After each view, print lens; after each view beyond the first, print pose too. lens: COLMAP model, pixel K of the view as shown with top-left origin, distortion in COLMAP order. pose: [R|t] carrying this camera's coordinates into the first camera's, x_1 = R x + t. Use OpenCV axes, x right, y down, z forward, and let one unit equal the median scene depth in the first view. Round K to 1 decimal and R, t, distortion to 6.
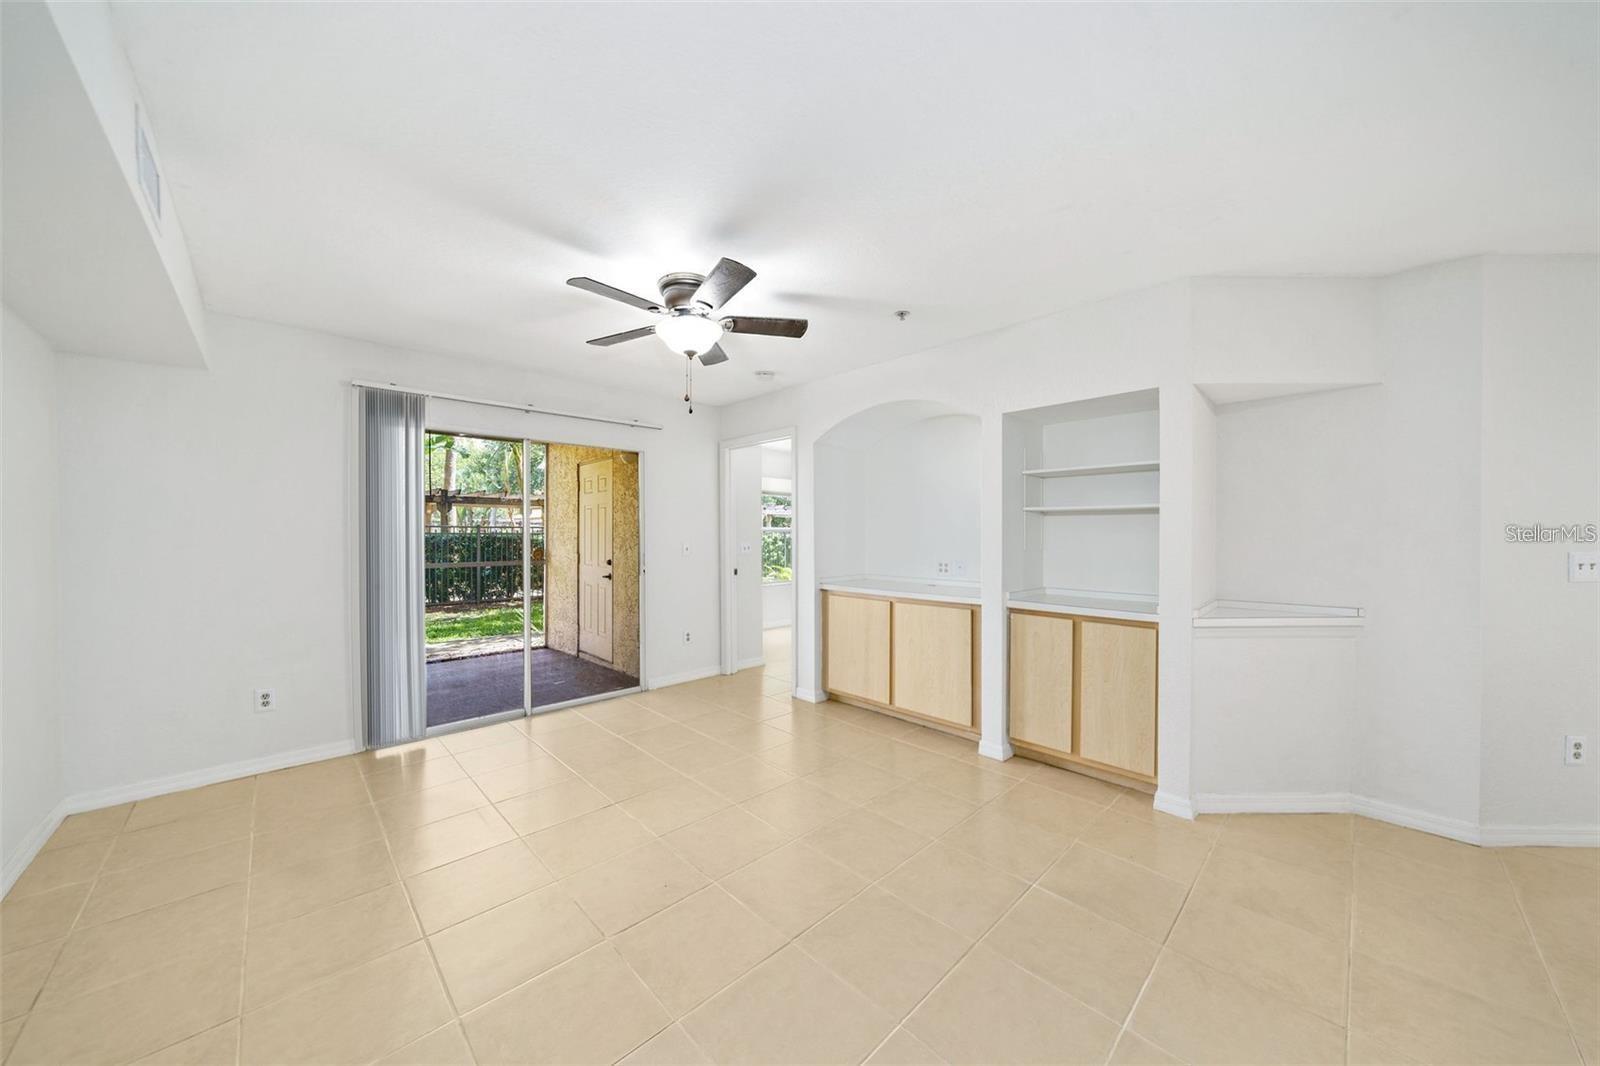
lens RADIAL K [[558.0, 0, 798.2], [0, 558.0, 550.0], [0, 0, 1]] dist [0.021913, 0.000015]
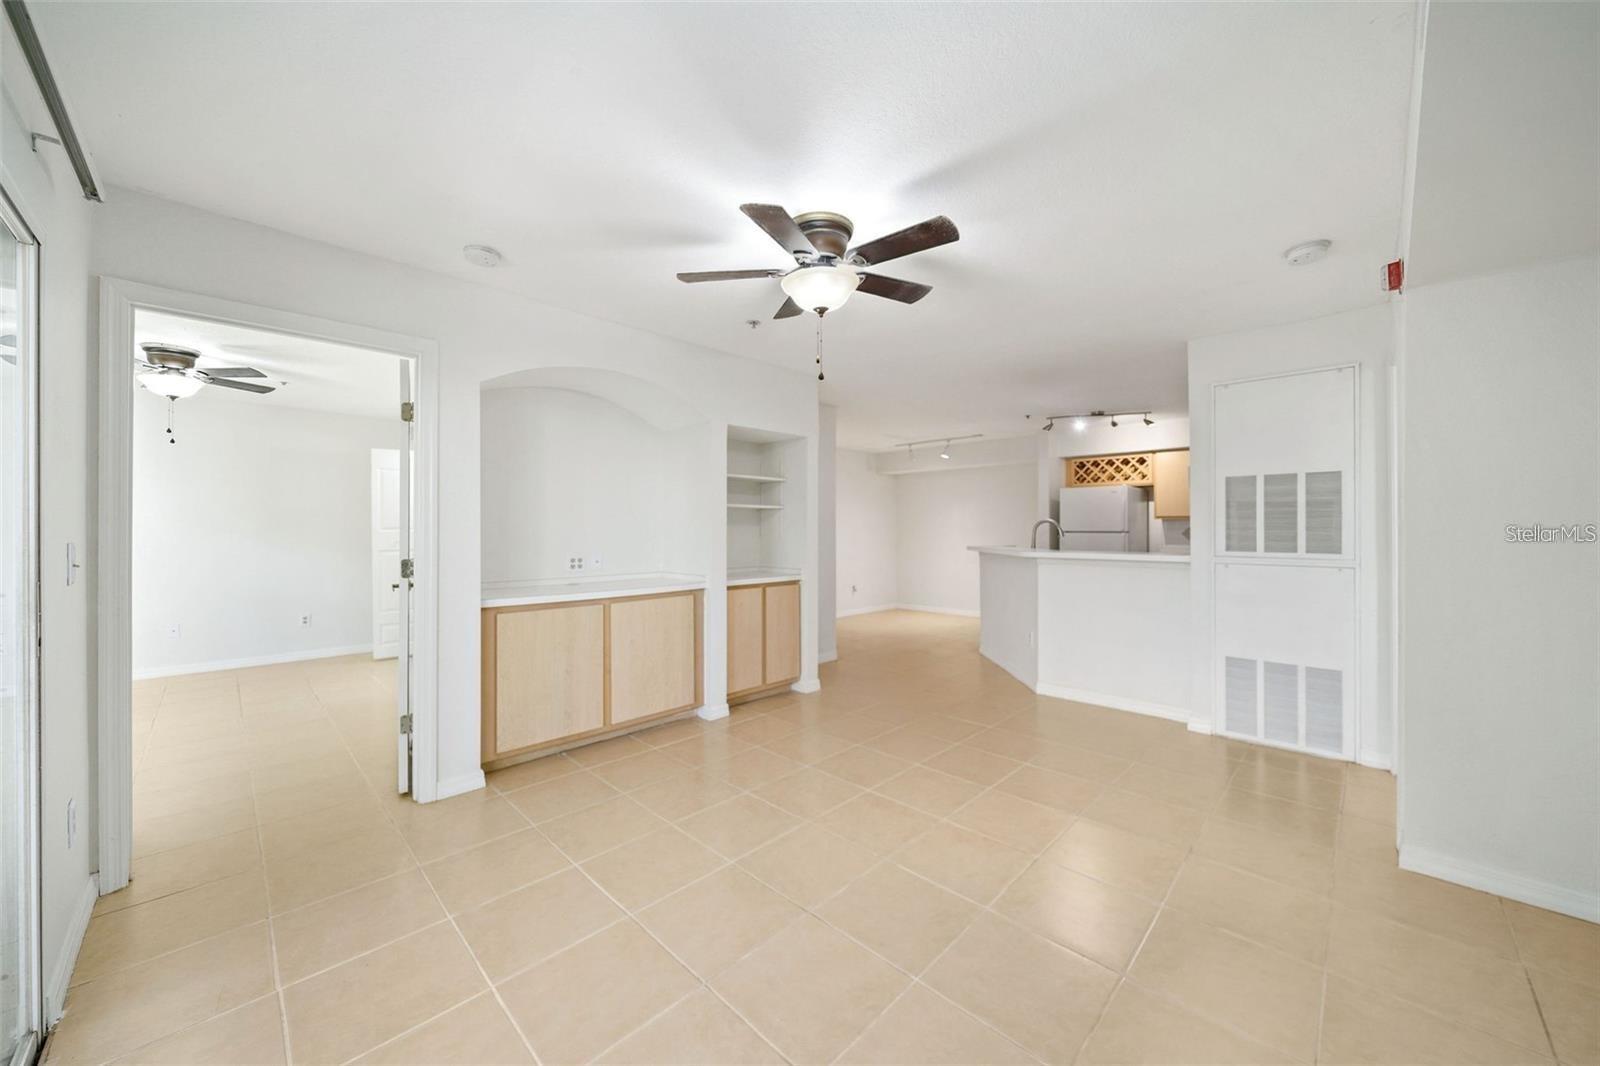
lens RADIAL K [[563.5, 0, 800.0], [0, 563.5, 533.0], [0, 0, 1]] dist [-0.000789, 0.000042]
pose [[-0.010136, -0.011580, 0.999882, -0.750660], [0.030711, 0.999458, 0.011886, -0.019388], [-0.999477, 0.030828, -0.009775, 0.764635]]
